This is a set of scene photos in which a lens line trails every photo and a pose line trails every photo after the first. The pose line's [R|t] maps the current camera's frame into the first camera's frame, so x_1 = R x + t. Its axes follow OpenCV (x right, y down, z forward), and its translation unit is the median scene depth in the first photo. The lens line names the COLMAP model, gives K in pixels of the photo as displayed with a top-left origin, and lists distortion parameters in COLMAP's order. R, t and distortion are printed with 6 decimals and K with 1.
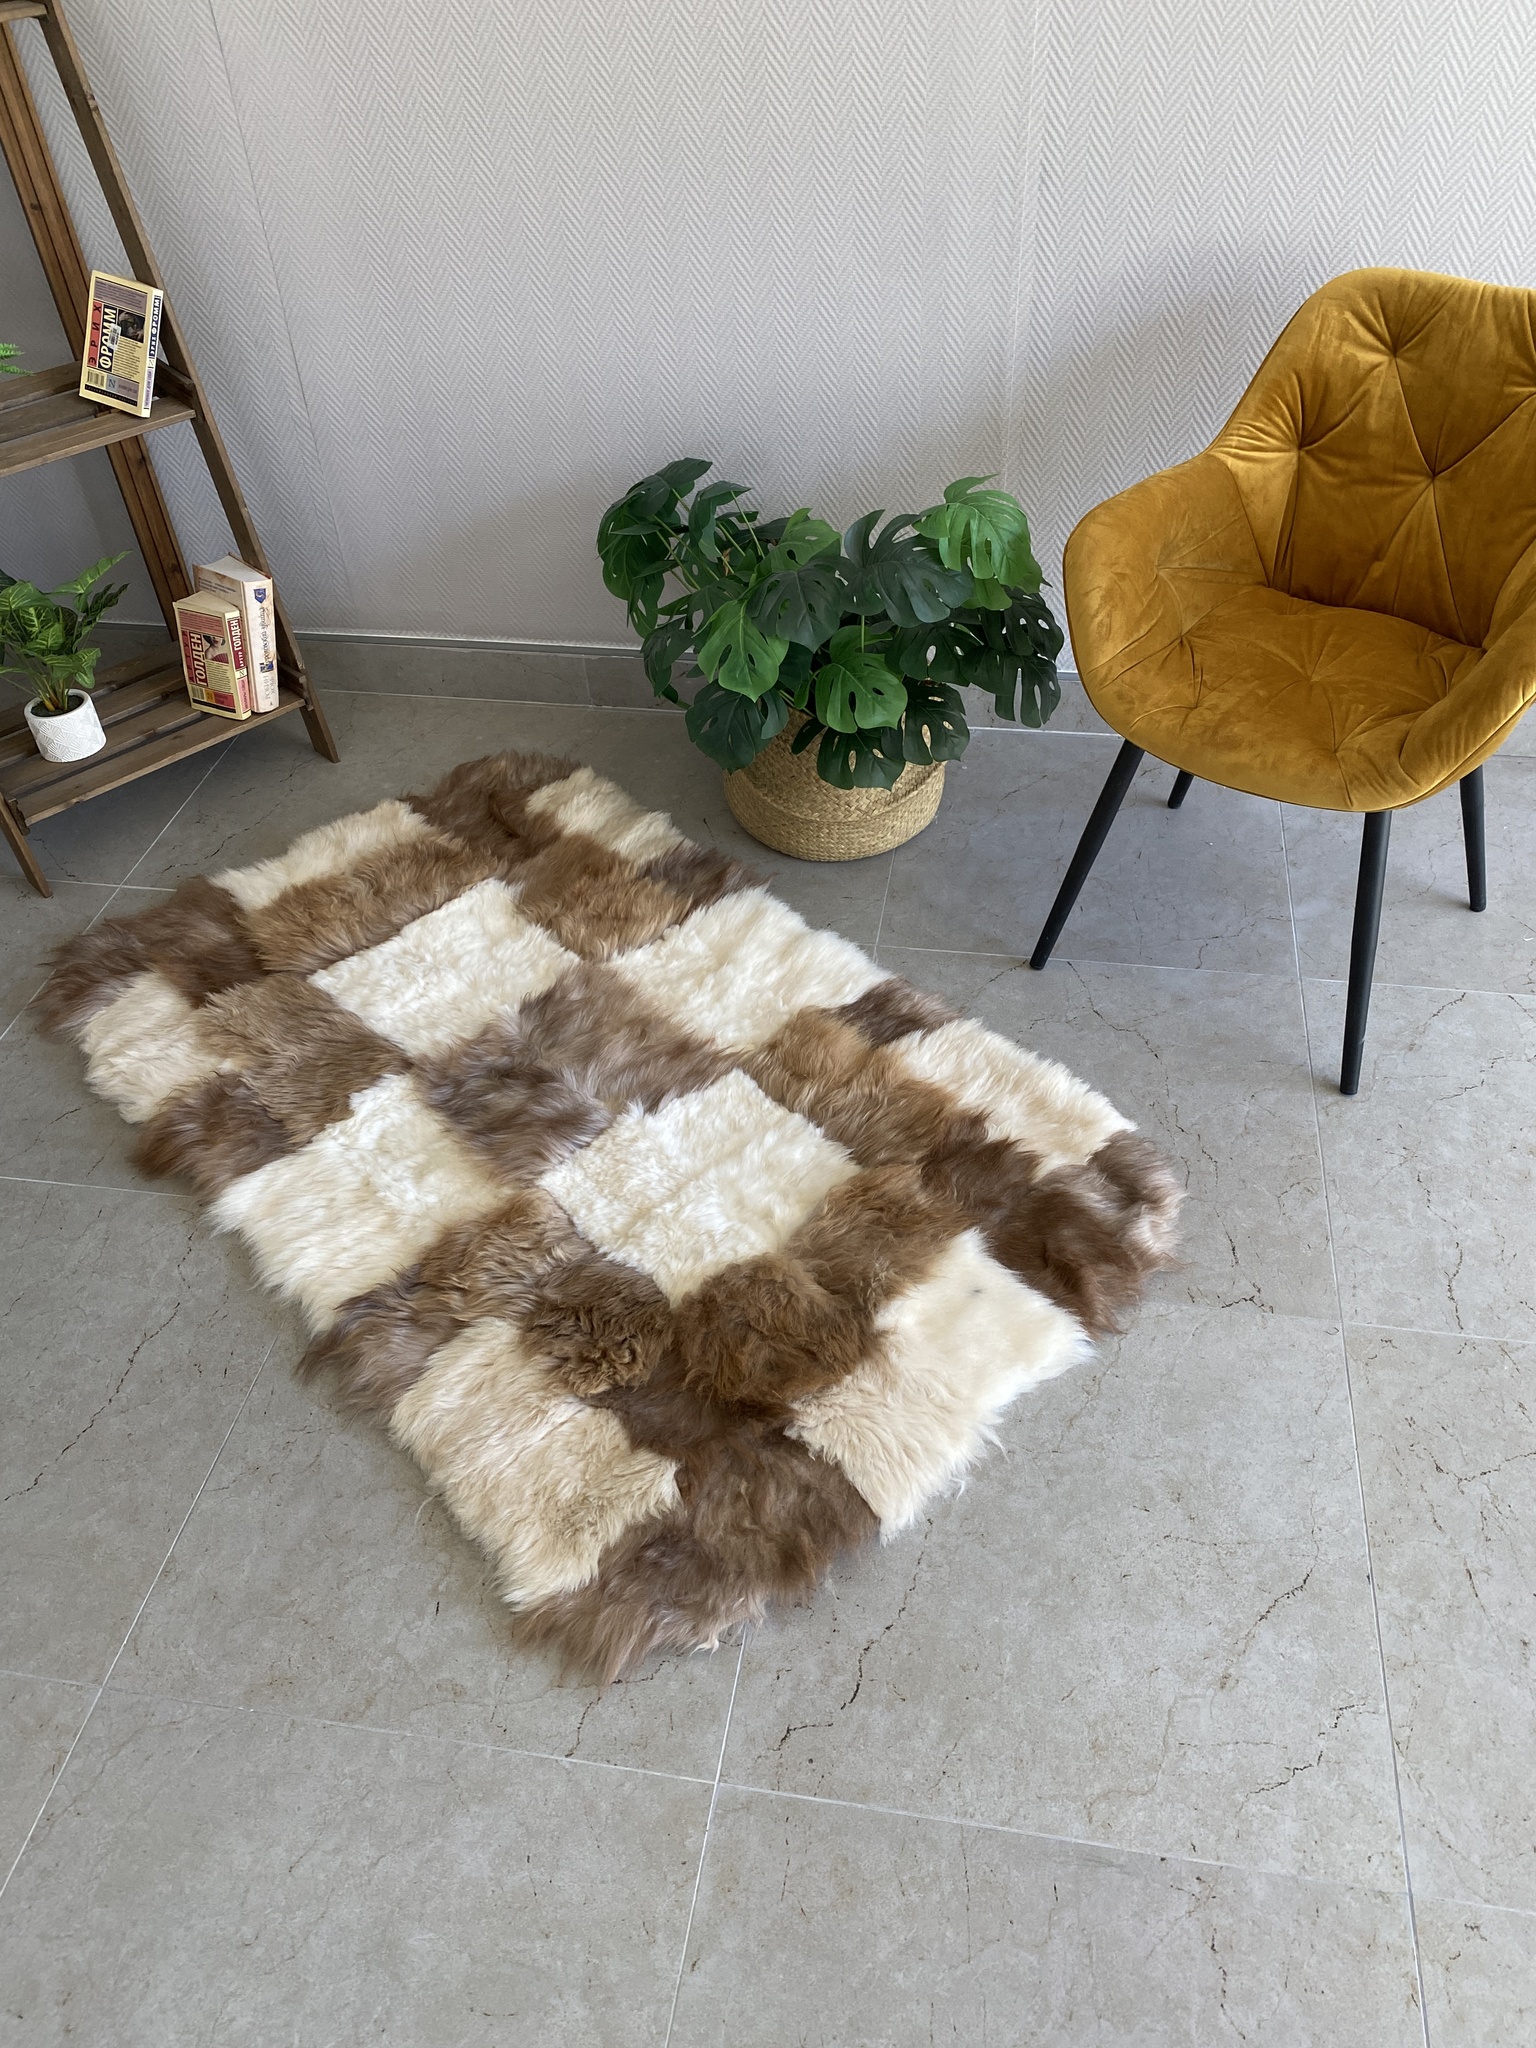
lens RADIAL K [[1539.1, 0, 774.2], [0, 1539.1, 1017.2], [0, 0, 1]] dist [0.029349, -0.029471]
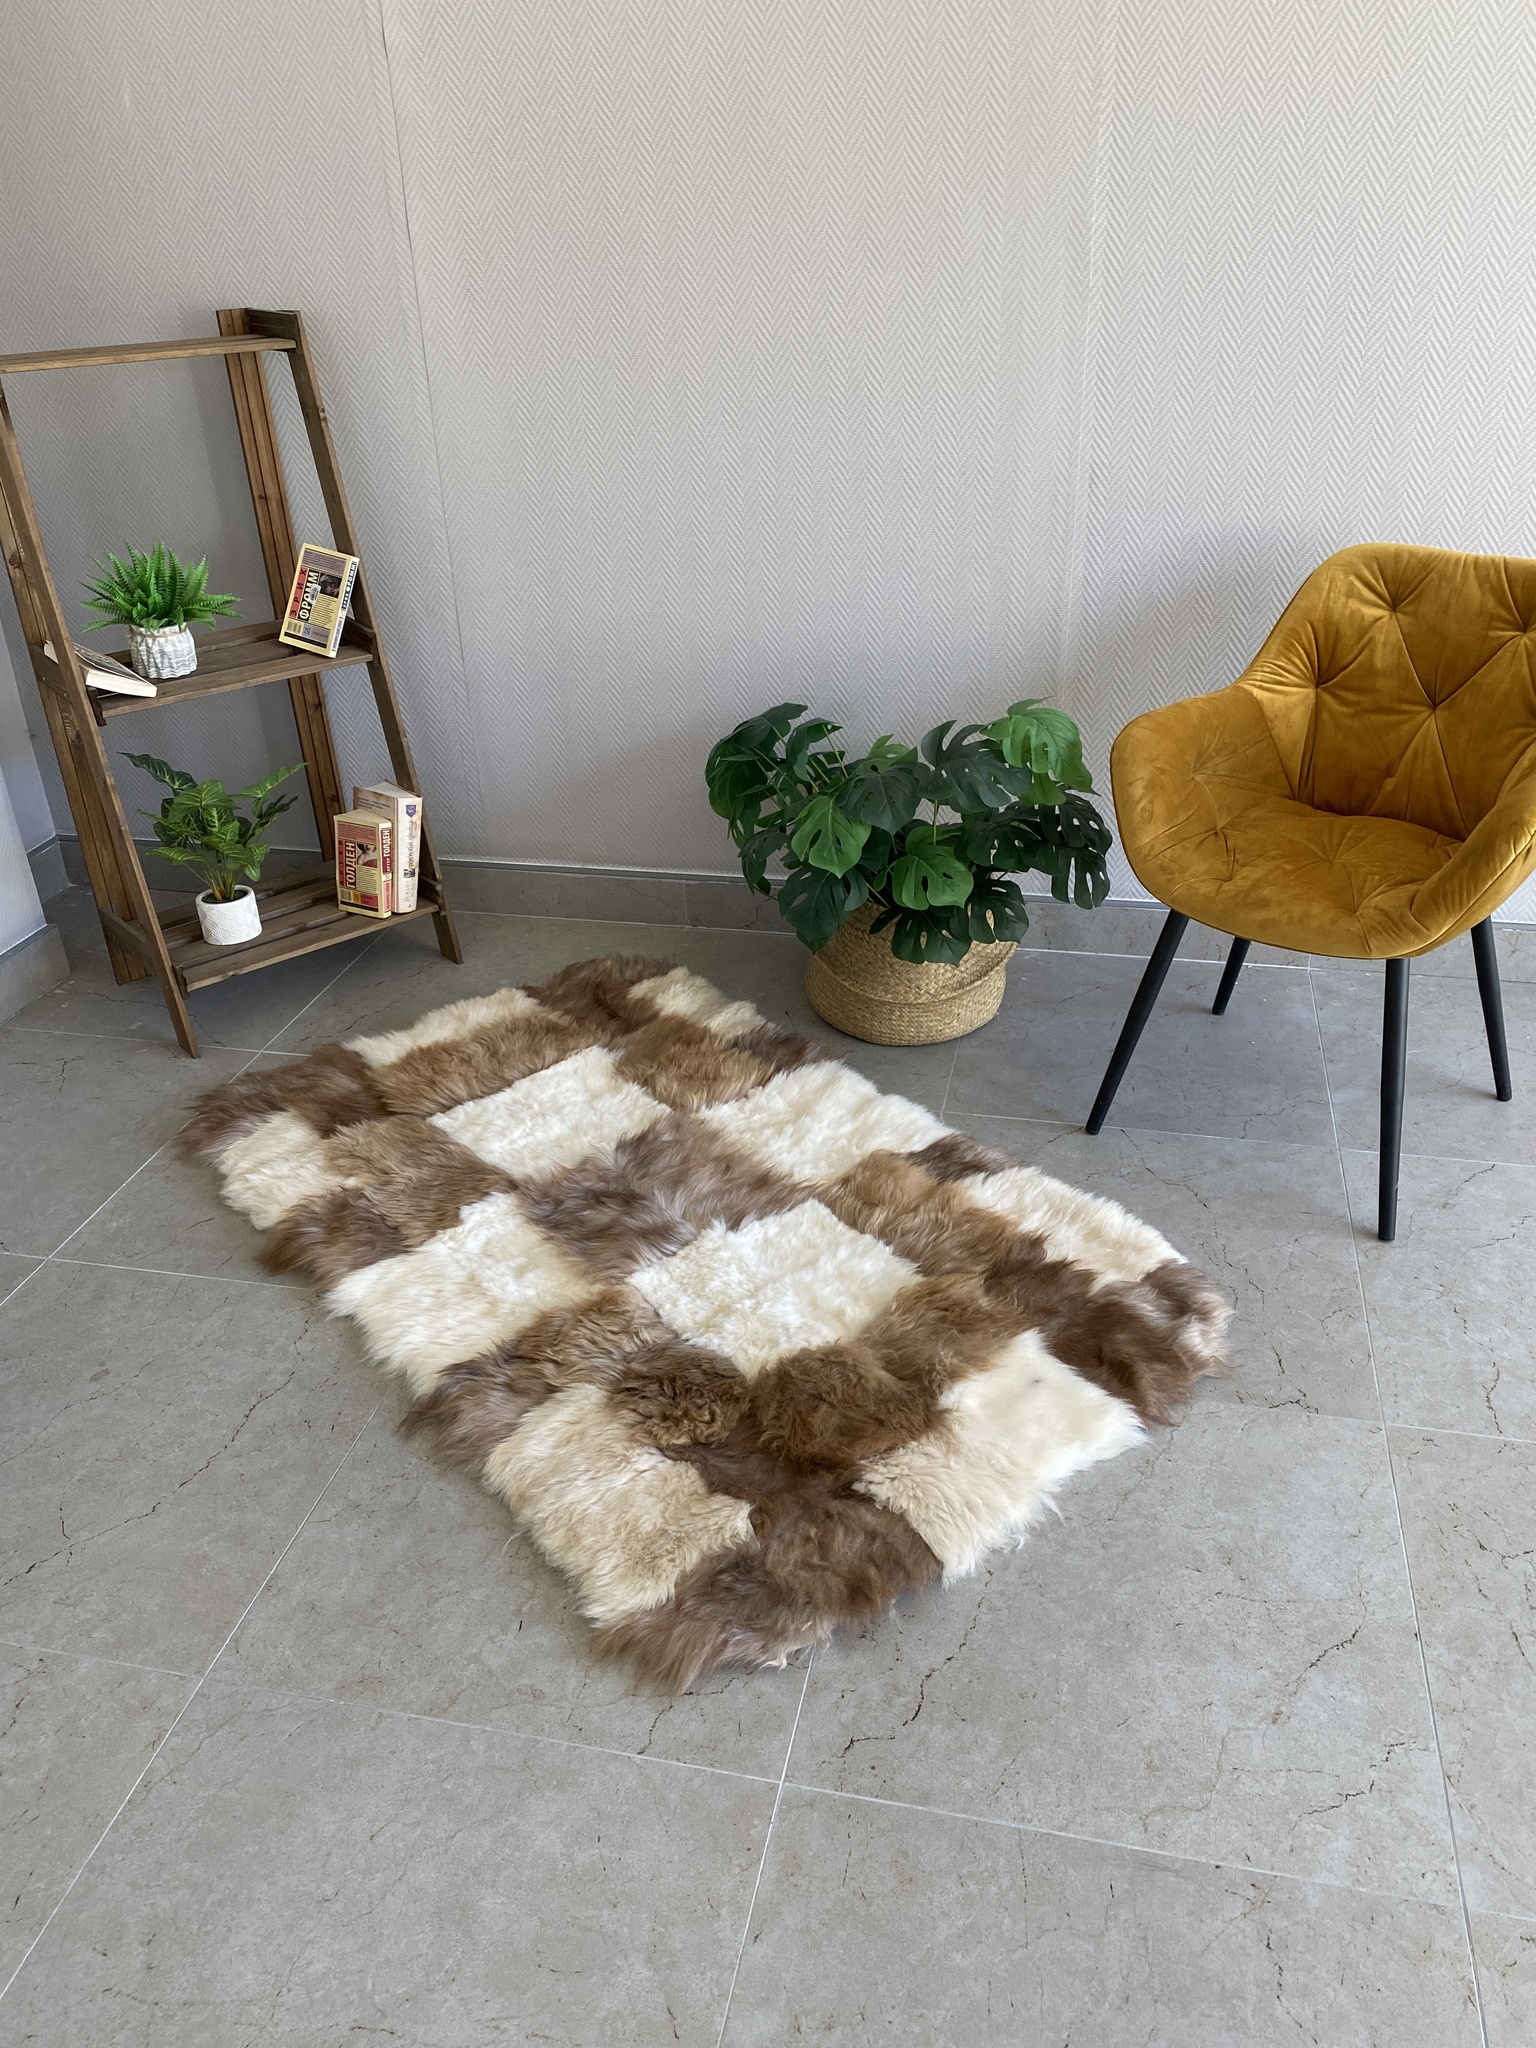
lens RADIAL K [[1539.1, 0, 770.0], [0, 1539.1, 1031.2], [0, 0, 1]] dist [0.029349, -0.029471]
pose [[0.998522, 0.031360, -0.044385, -0.010906], [-0.040640, 0.973107, -0.226741, 0.176284], [0.036081, 0.228210, 0.972943, -0.090847]]
